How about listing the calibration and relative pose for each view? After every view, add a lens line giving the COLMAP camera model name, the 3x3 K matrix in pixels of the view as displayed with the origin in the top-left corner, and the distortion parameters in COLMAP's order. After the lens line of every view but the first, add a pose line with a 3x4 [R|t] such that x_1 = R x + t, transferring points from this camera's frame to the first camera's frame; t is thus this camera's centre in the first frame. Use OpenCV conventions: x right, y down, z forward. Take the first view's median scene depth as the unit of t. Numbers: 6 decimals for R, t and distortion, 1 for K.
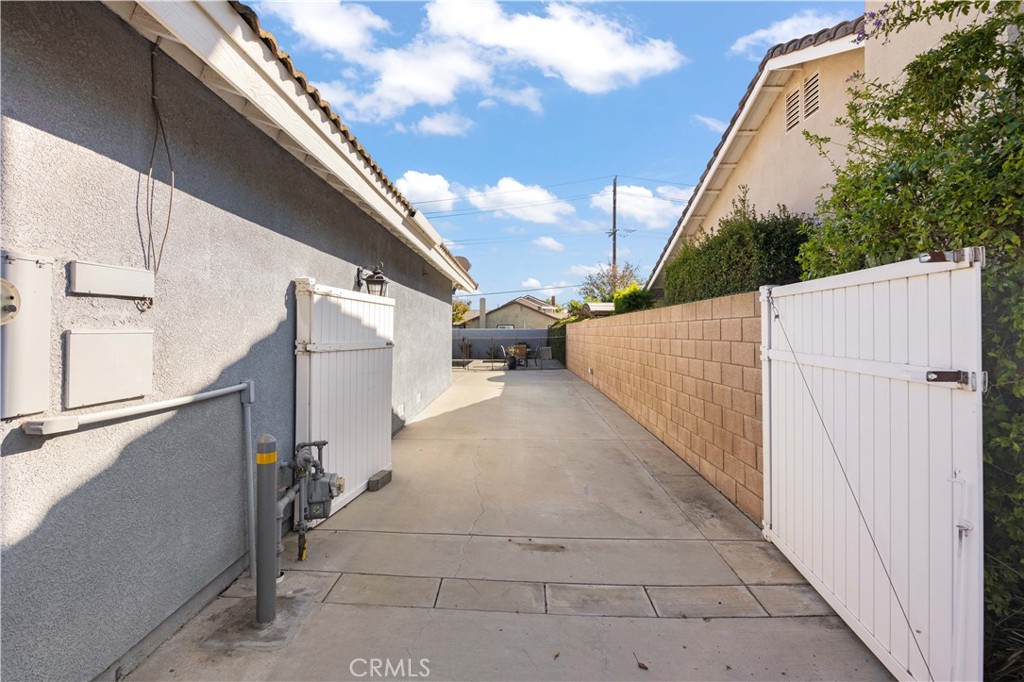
lens RADIAL K [[468.1, 0, 511.3], [0, 468.1, 335.9], [0, 0, 1]] dist [0.013112, 0.000388]
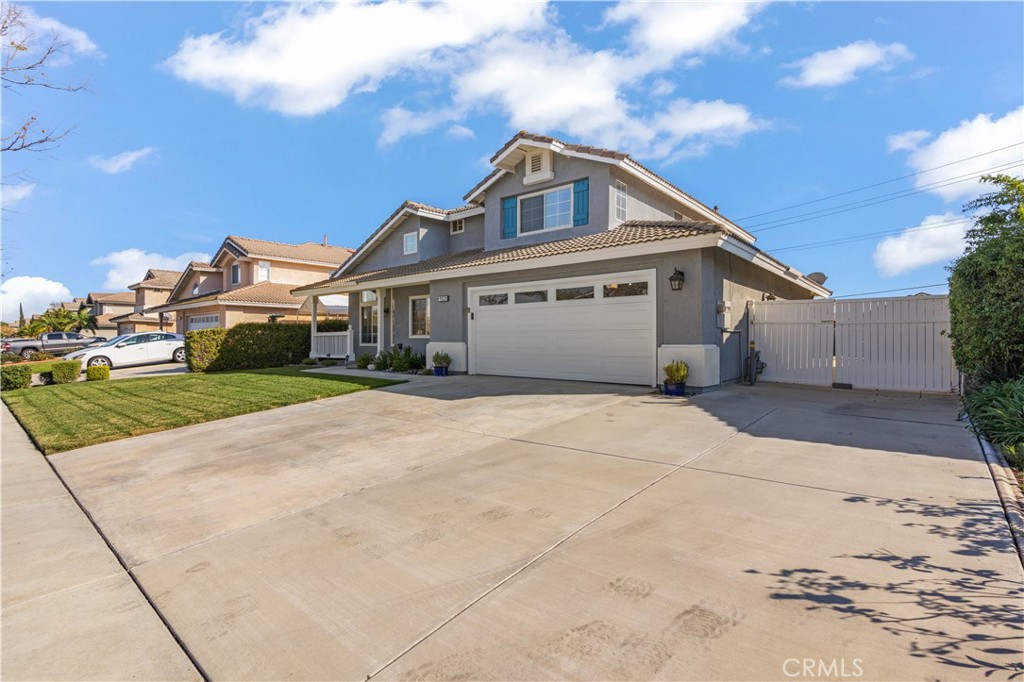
lens RADIAL K [[468.1, 0, 521.0], [0, 468.1, 341.9], [0, 0, 1]] dist [0.013112, 0.000388]
pose [[0.776076, 0.000206, -0.630640, 0.243793], [-0.004511, 0.999976, -0.005225, 0.130065], [0.630624, 0.006900, 0.776058, -1.719140]]
